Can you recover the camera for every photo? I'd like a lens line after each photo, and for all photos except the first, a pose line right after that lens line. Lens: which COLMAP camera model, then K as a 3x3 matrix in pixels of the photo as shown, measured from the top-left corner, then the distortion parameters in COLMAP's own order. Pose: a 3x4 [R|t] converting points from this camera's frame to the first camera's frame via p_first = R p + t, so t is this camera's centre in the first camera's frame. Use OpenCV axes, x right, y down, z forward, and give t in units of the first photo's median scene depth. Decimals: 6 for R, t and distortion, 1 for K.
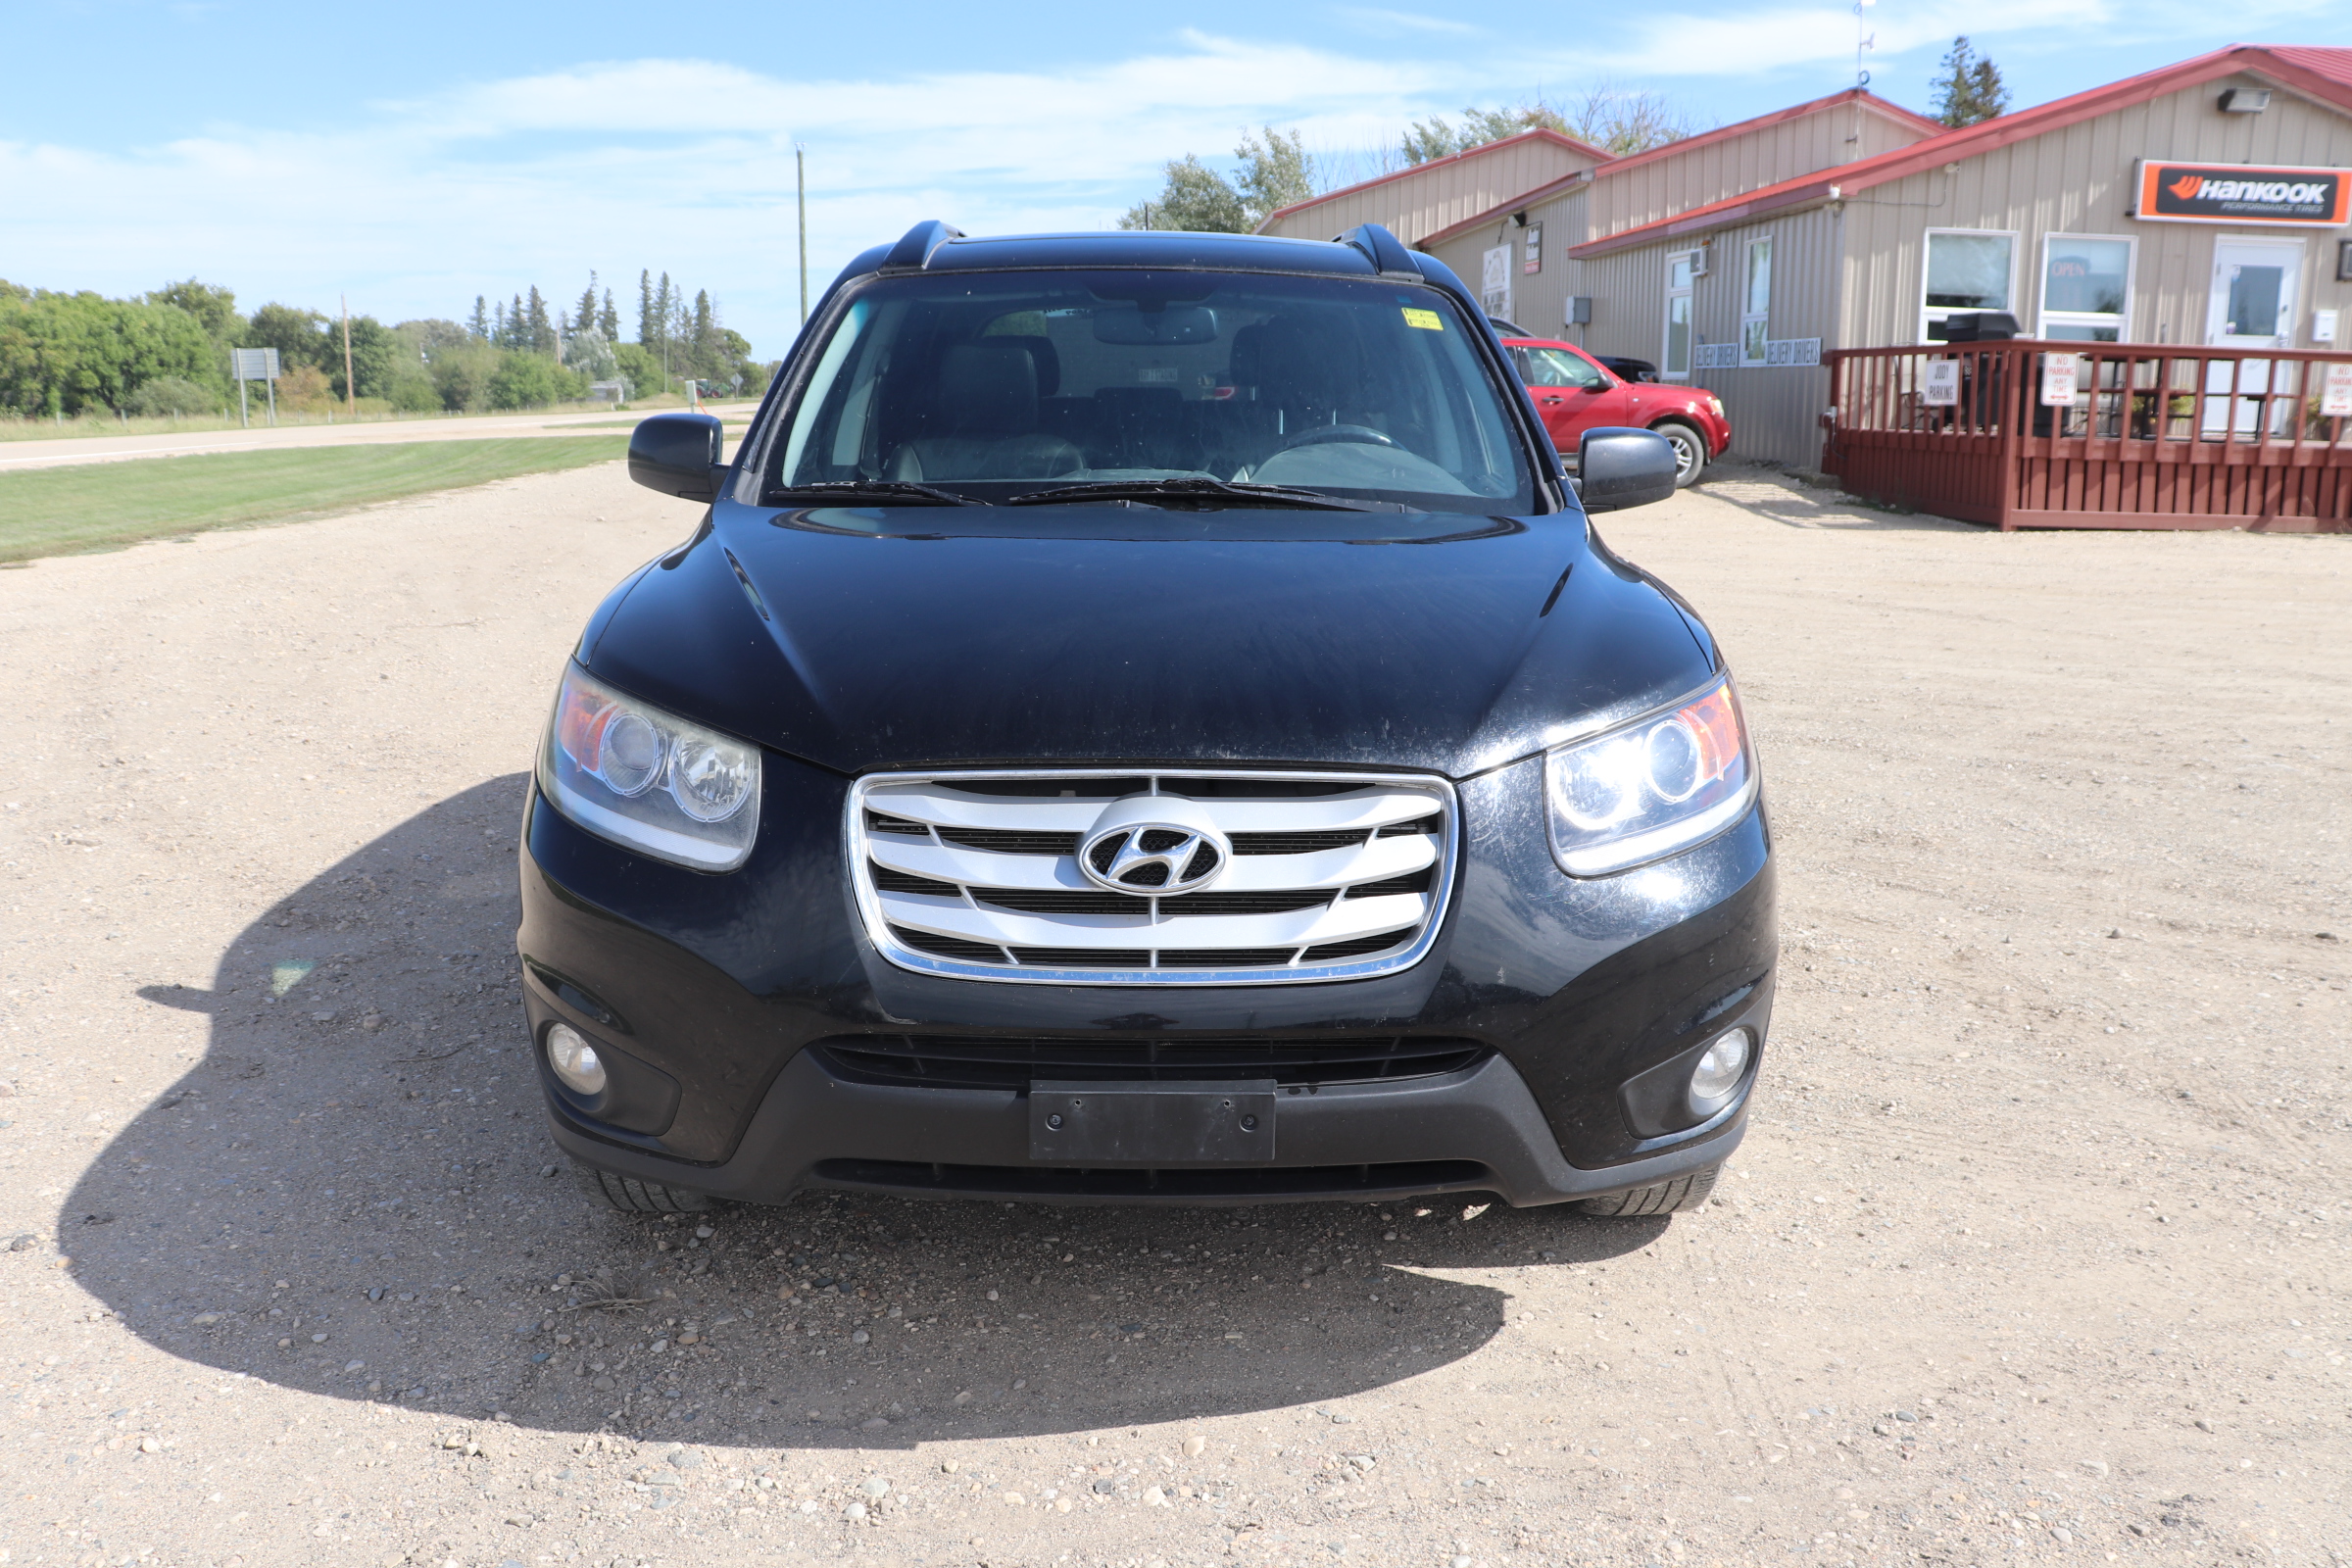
lens RADIAL K [[1975.8, 0, 1184.7], [0, 1975.8, 738.2], [0, 0, 1]] dist [-0.190777, 0.202791]
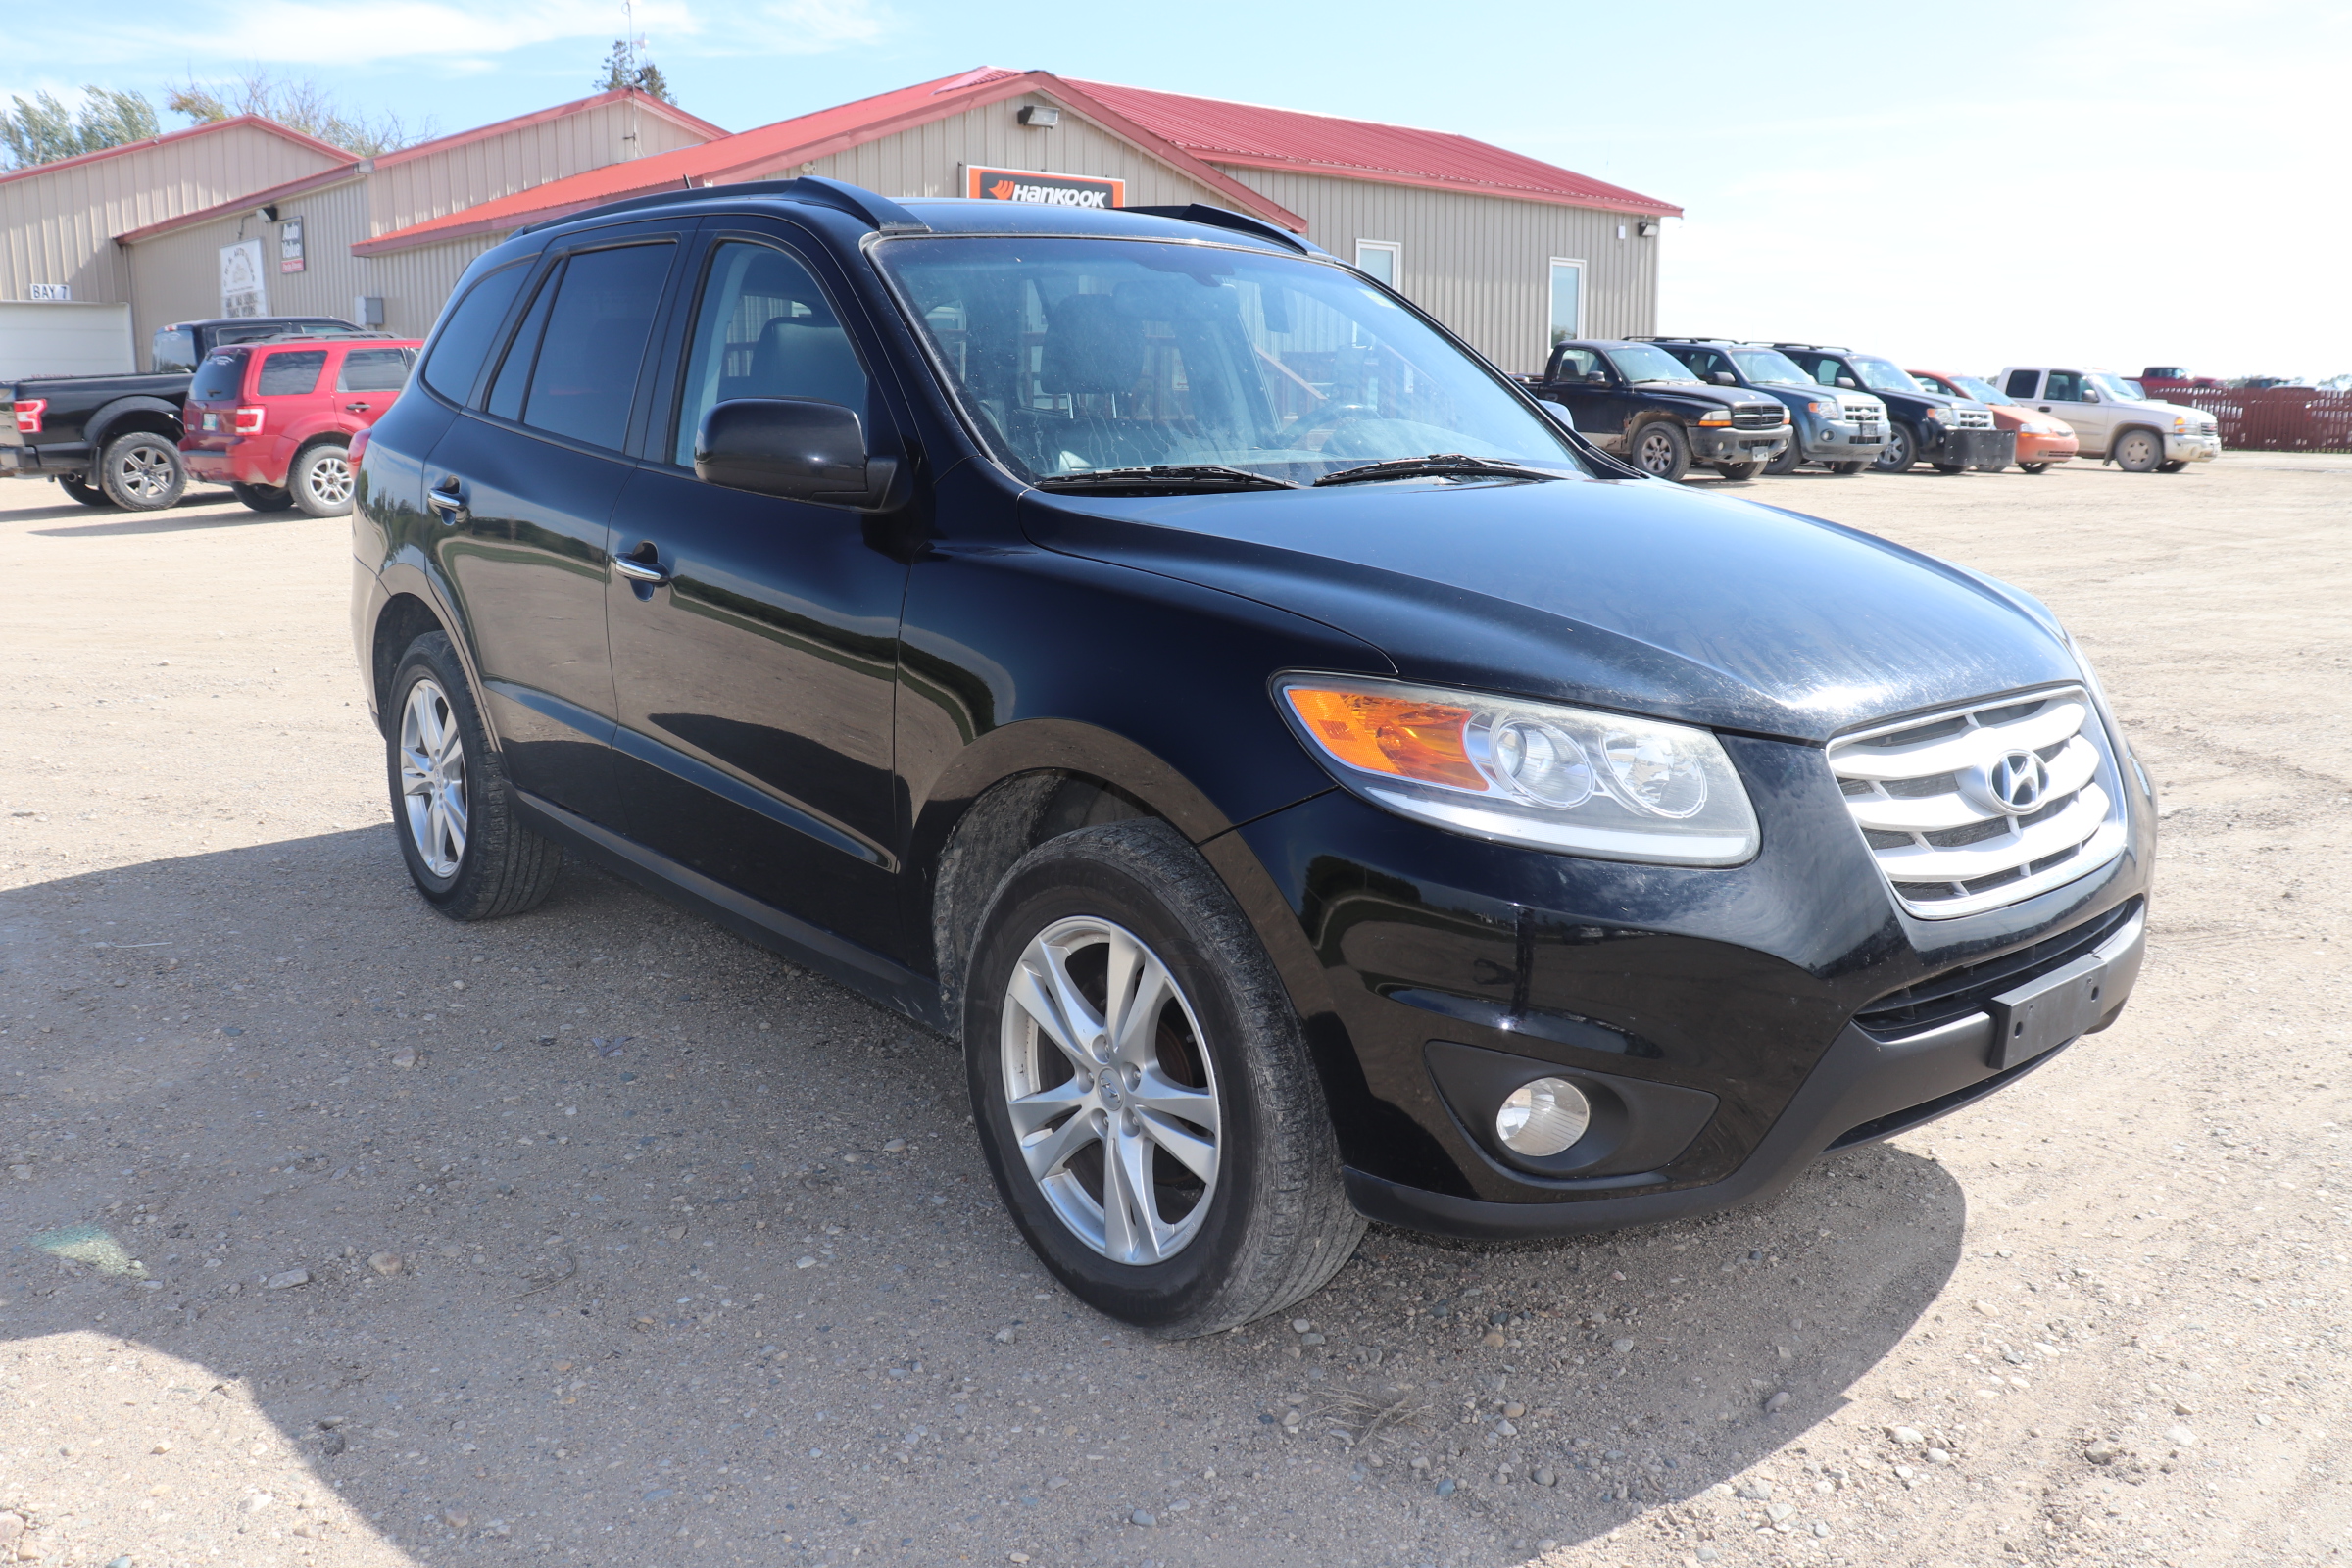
lens RADIAL K [[1975.8, 0, 1184.7], [0, 1975.8, 738.2], [0, 0, 1]] dist [-0.190777, 0.202791]
pose [[0.770952, -0.122230, 0.625054, -0.140539], [0.122384, 0.991553, 0.042949, -0.008876], [-0.625024, 0.043385, 0.779399, 0.059313]]
